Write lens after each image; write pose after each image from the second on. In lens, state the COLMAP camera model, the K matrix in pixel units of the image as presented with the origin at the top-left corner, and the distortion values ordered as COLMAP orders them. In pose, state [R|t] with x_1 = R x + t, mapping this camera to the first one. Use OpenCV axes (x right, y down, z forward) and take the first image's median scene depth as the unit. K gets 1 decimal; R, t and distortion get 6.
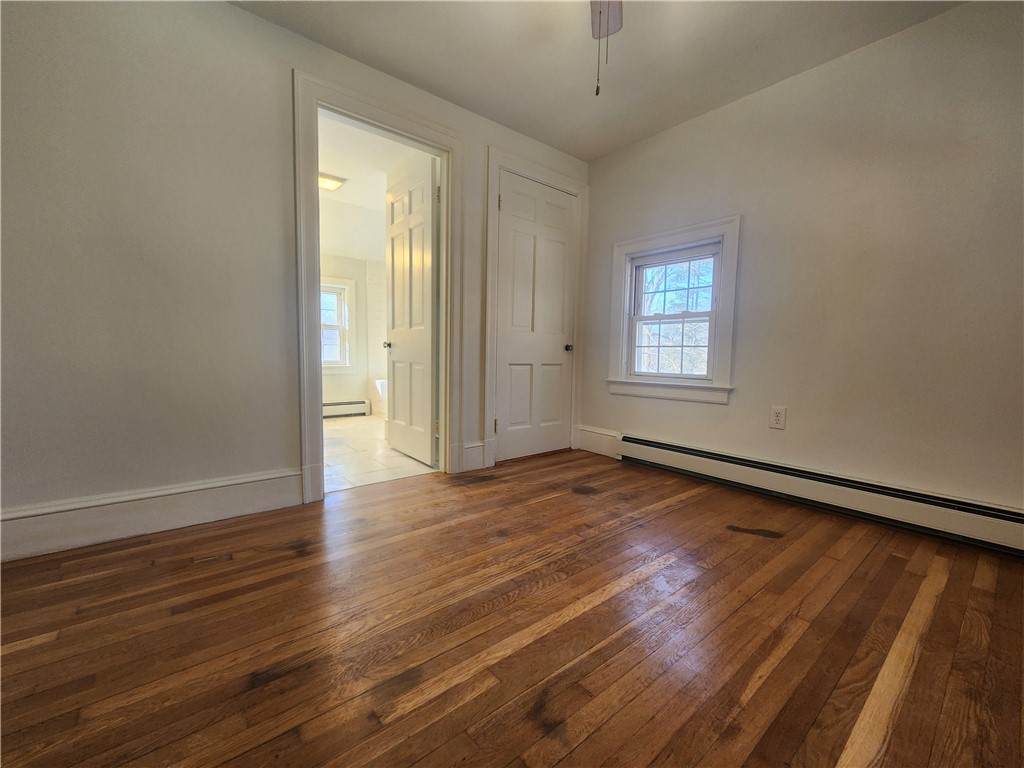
lens RADIAL K [[420.7, 0, 516.6], [0, 420.7, 384.4], [0, 0, 1]] dist [0.001657, 0.000698]
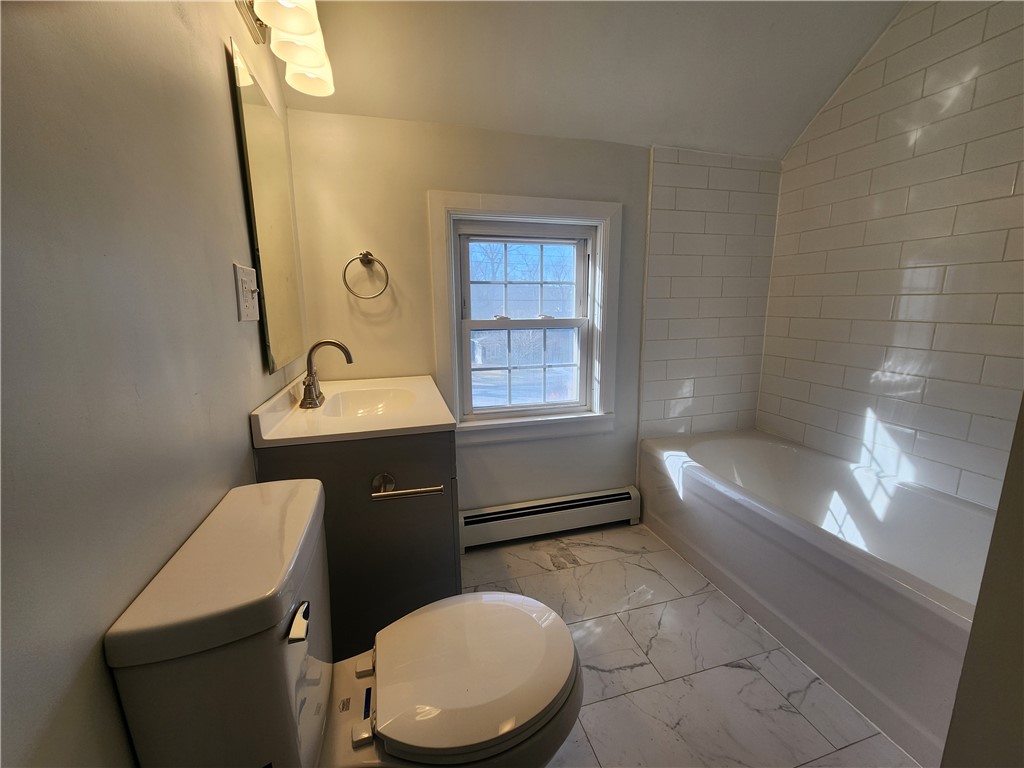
lens RADIAL K [[420.7, 0, 514.2], [0, 420.7, 382.3], [0, 0, 1]] dist [0.001657, 0.000698]
pose [[0.916547, 0.047911, -0.397047, -0.310674], [-0.007363, 0.994651, 0.103025, -0.119529], [0.399860, -0.091504, 0.911997, 0.583185]]
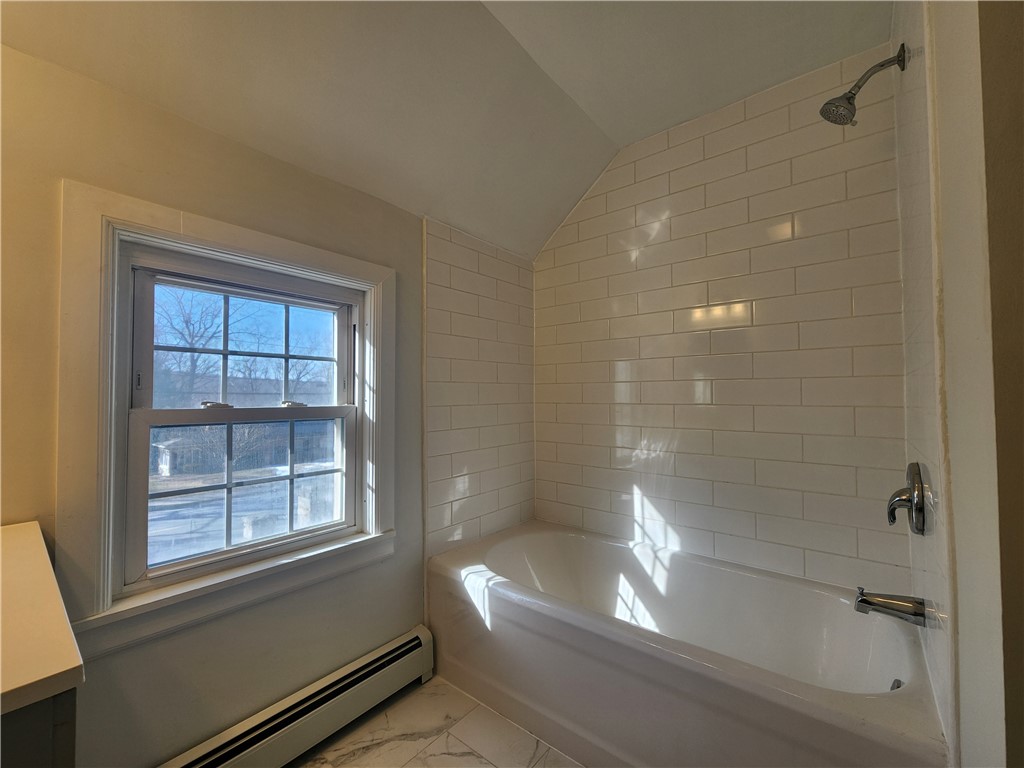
lens RADIAL K [[420.7, 0, 513.2], [0, 420.7, 384.5], [0, 0, 1]] dist [0.001657, 0.000698]
pose [[0.981110, -0.019484, 0.192467, -0.356774], [0.040095, 0.993792, -0.103780, -0.118648], [-0.189250, 0.109537, 0.975800, 0.667088]]
